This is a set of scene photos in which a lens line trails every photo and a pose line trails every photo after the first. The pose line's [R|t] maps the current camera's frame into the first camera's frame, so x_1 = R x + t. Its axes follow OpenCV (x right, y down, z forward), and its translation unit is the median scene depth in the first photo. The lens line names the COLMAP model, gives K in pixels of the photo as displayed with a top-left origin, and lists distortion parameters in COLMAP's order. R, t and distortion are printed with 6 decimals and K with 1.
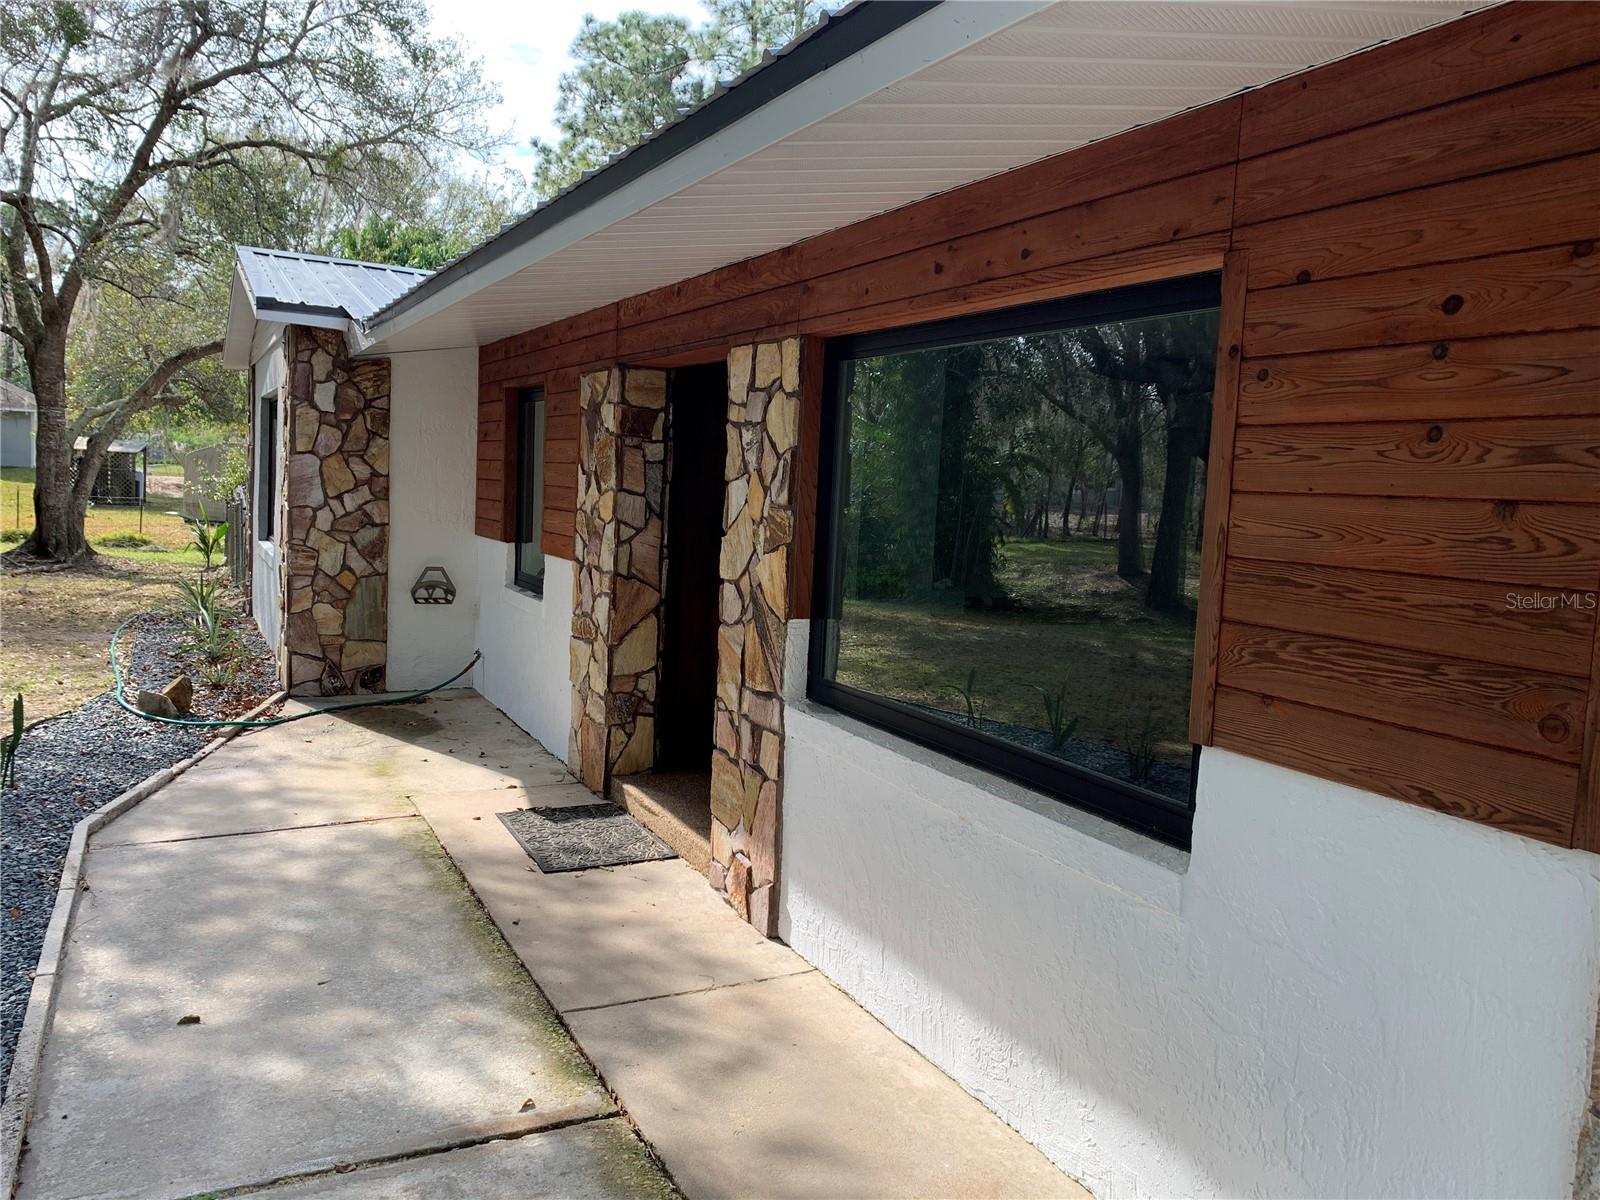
lens RADIAL K [[1206.4, 0, 798.3], [0, 1206.4, 602.2], [0, 0, 1]] dist [0.000529, -0.002252]
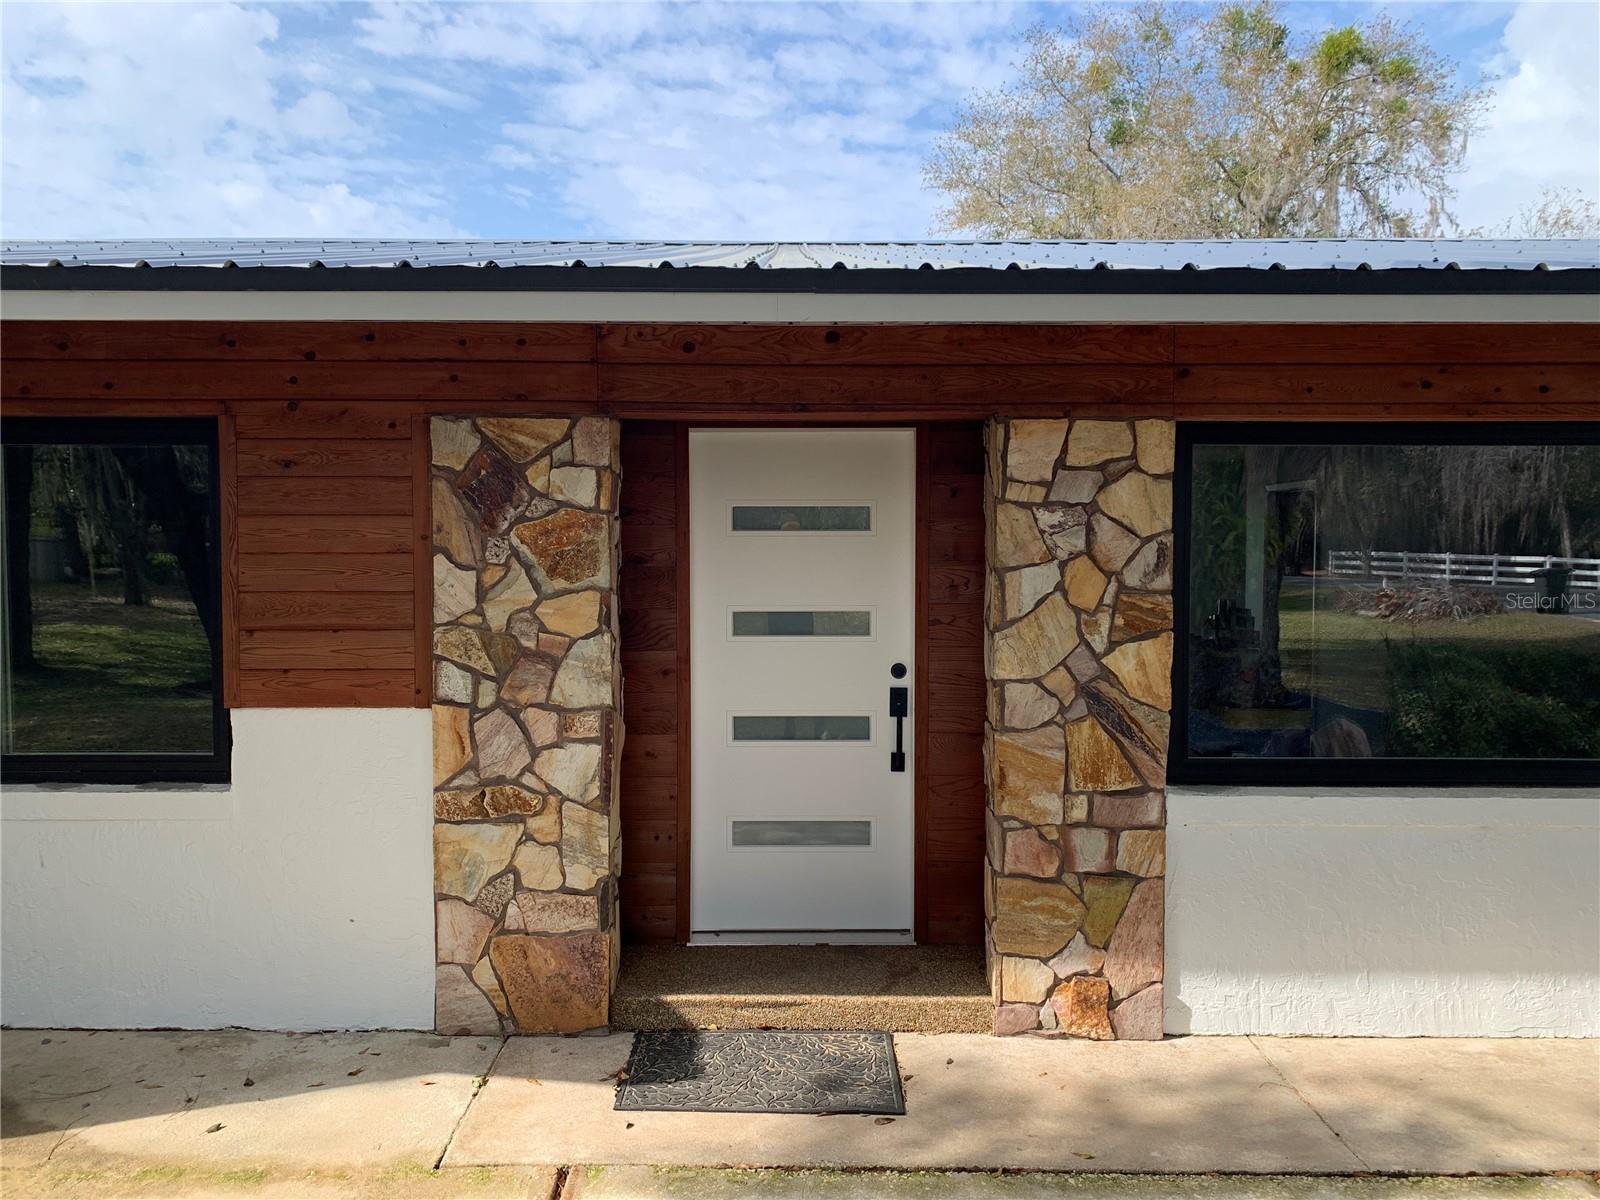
lens RADIAL K [[1206.4, 0, 798.7], [0, 1206.4, 595.3], [0, 0, 1]] dist [0.000529, -0.002252]
pose [[0.458794, -0.092289, 0.883737, -0.984556], [0.108911, 0.992933, 0.047151, -0.151291], [-0.881843, 0.074616, 0.465603, 0.791326]]
